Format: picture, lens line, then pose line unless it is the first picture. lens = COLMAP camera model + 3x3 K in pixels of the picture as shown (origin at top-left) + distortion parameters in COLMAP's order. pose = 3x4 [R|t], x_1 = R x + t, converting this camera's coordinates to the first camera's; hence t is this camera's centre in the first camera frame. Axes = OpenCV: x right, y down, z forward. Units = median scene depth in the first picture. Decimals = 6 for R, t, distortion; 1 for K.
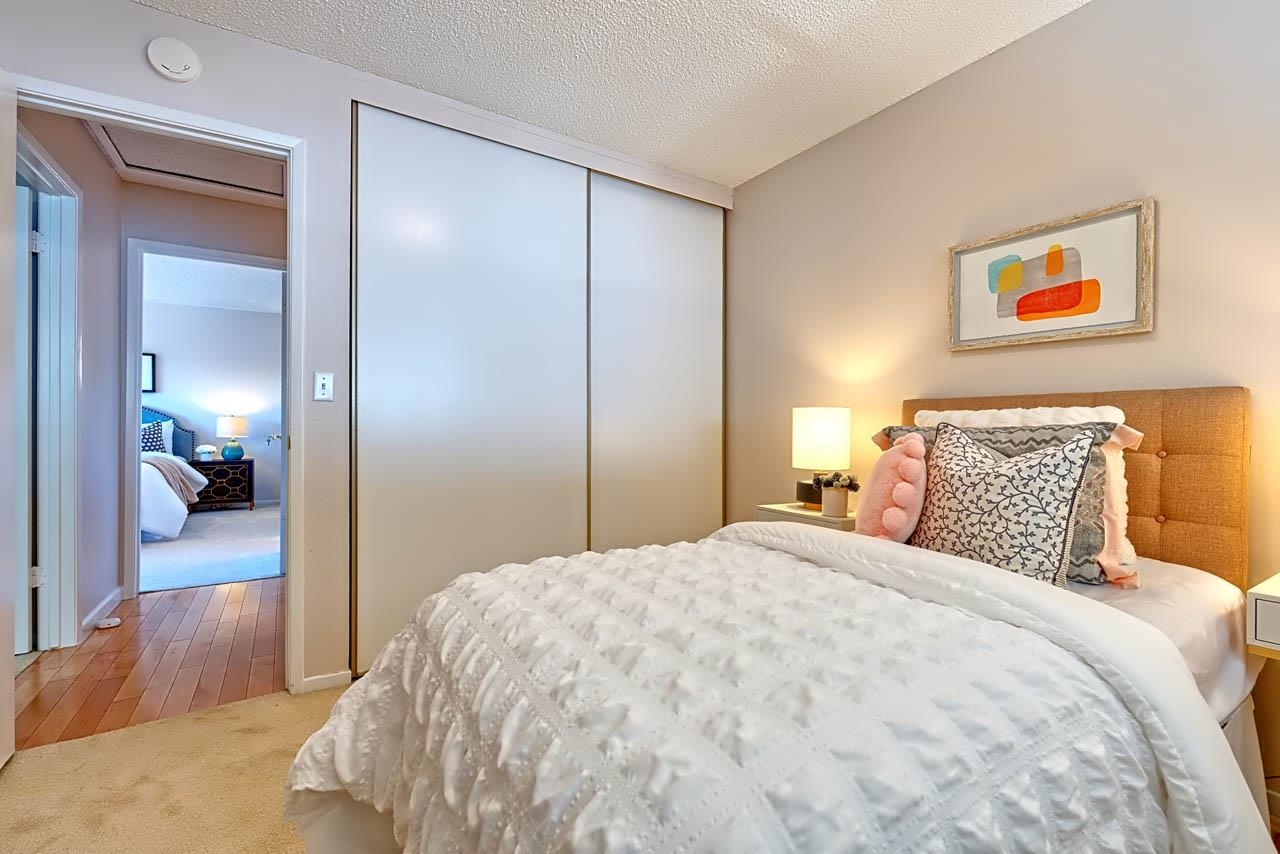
lens RADIAL K [[561.3, 0, 648.6], [0, 561.3, 418.4], [0, 0, 1]] dist [-0.008658, 0.002476]
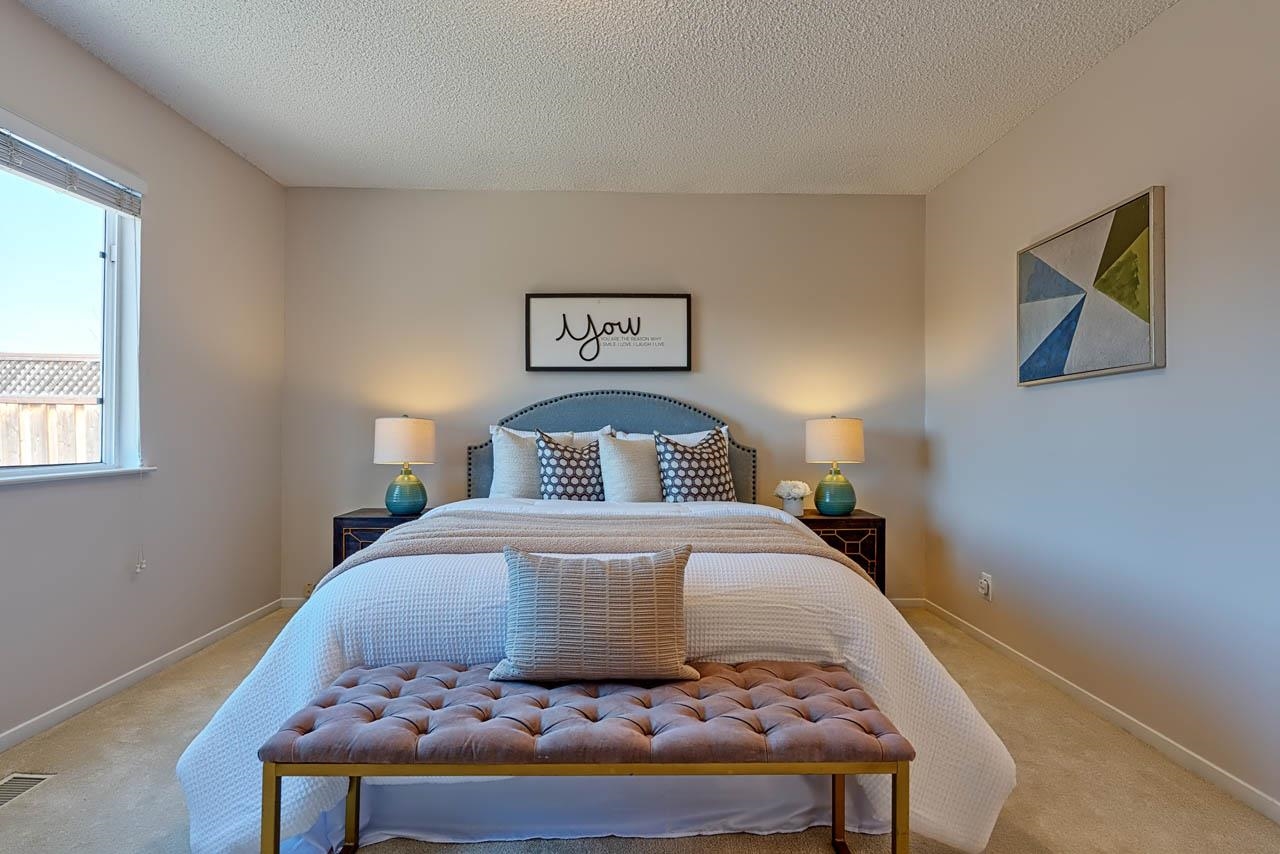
lens RADIAL K [[647.7, 0, 639.2], [0, 647.7, 424.4], [0, 0, 1]] dist [0.000897, -0.000256]
pose [[0.829541, -0.006414, -0.558410, -0.597309], [0.010495, 0.999937, 0.004104, -0.001750], [0.558348, -0.009265, 0.829555, 0.490789]]
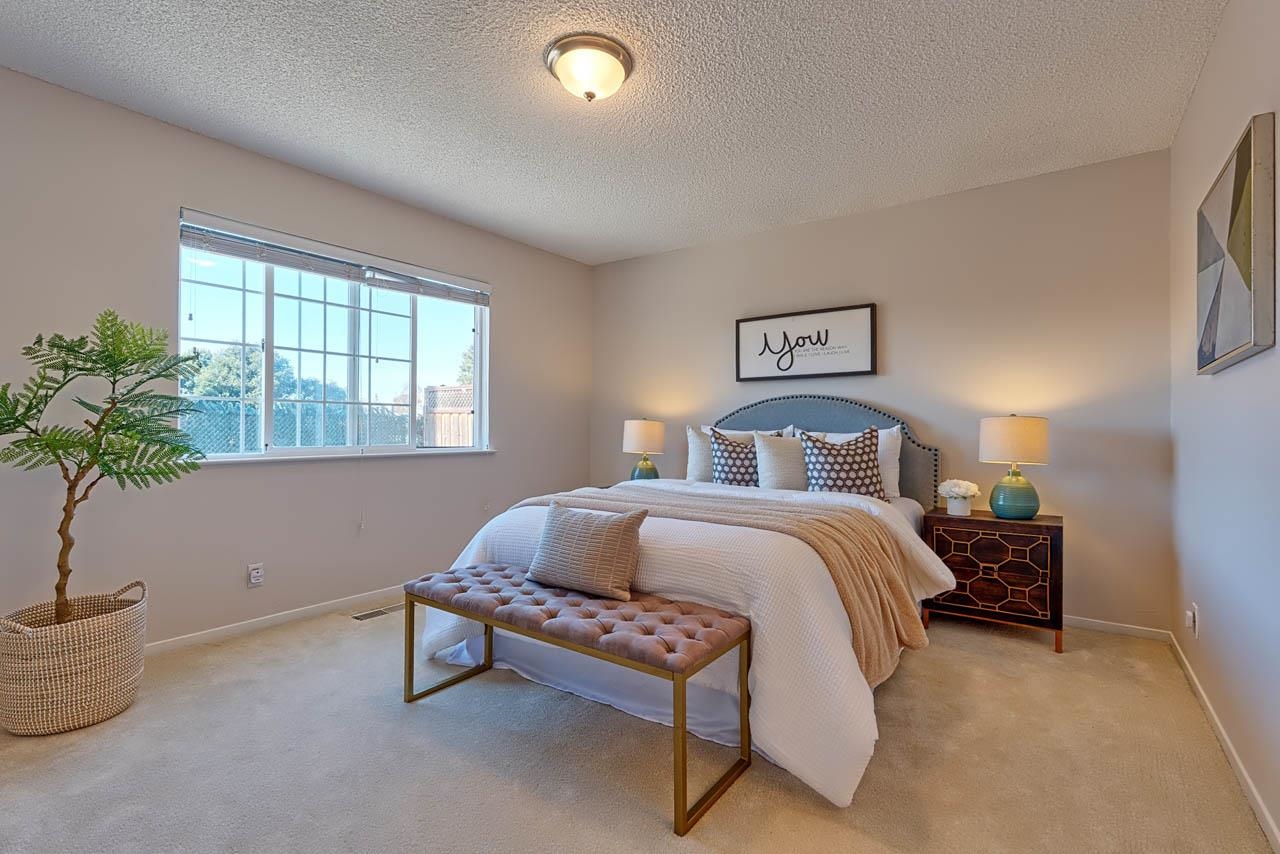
lens RADIAL K [[575.4, 0, 644.2], [0, 575.4, 428.5], [0, 0, 1]] dist [-0.008200, 0.000076]
pose [[0.331562, -0.003599, -0.943427, -0.434200], [0.013711, 0.999905, 0.001004, 0.001820], [0.943334, -0.013268, 0.331580, 0.602631]]
